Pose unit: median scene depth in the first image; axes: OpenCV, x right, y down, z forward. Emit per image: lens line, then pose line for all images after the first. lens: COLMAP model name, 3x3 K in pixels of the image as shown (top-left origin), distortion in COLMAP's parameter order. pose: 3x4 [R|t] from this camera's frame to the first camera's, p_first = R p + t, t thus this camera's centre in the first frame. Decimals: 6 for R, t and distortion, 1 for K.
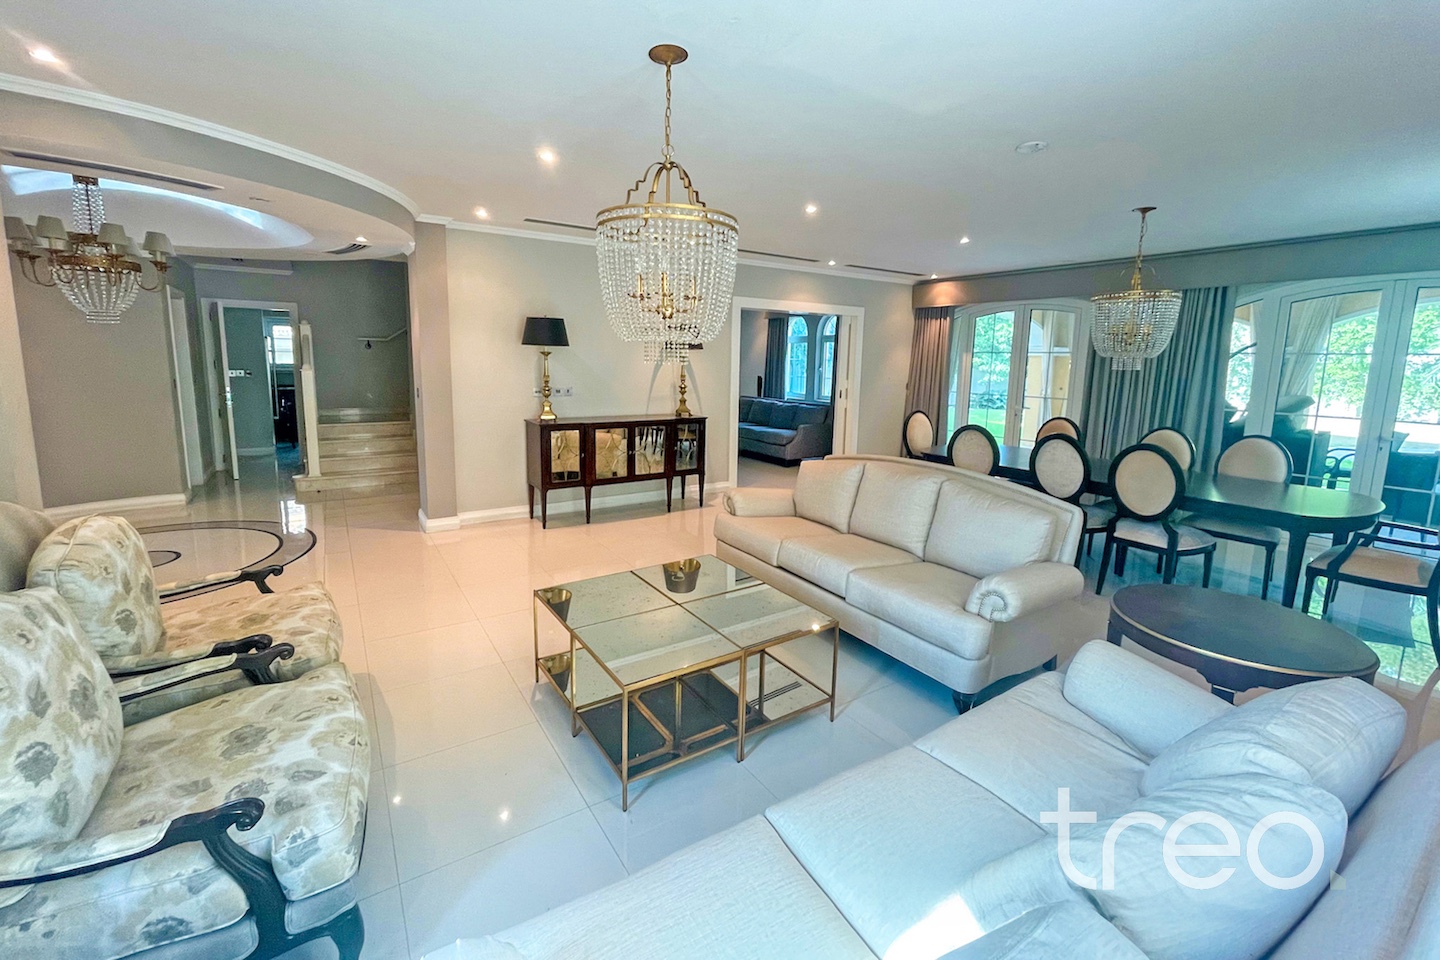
lens RADIAL K [[611.7, 0, 720.0], [0, 611.7, 446.9], [0, 0, 1]] dist [0.000910, 0.000033]
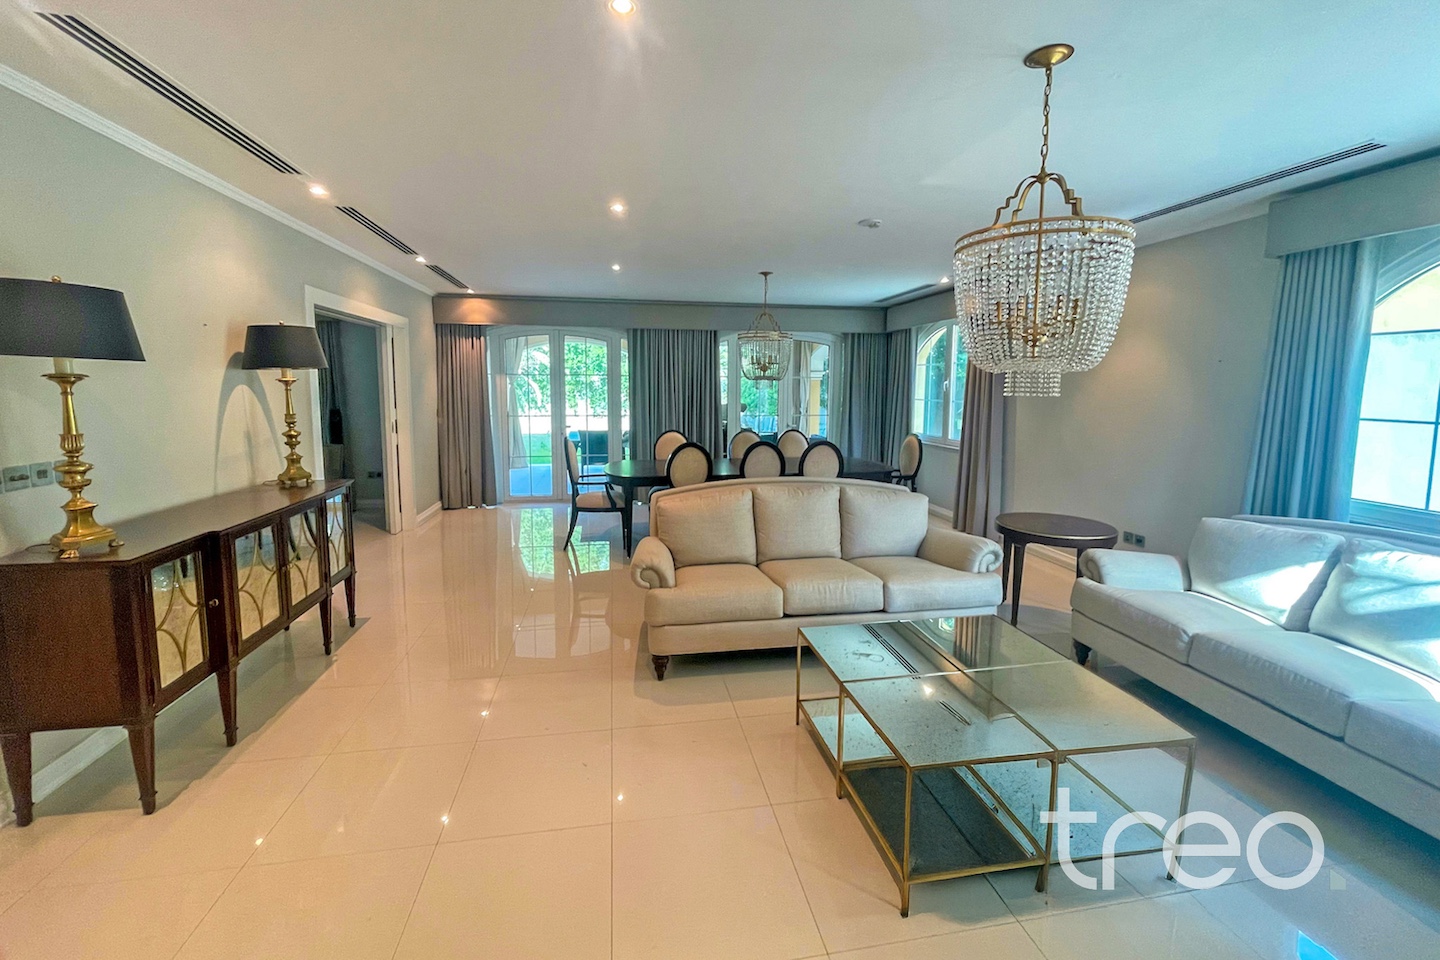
lens RADIAL K [[586.9, 0, 718.3], [0, 586.9, 446.6], [0, 0, 1]] dist [-0.000314, -0.000057]
pose [[0.390167, -0.109918, 0.914160, -0.407845], [0.133010, 0.989163, 0.062168, -0.067894], [-0.911086, 0.097336, 0.400559, 0.415772]]
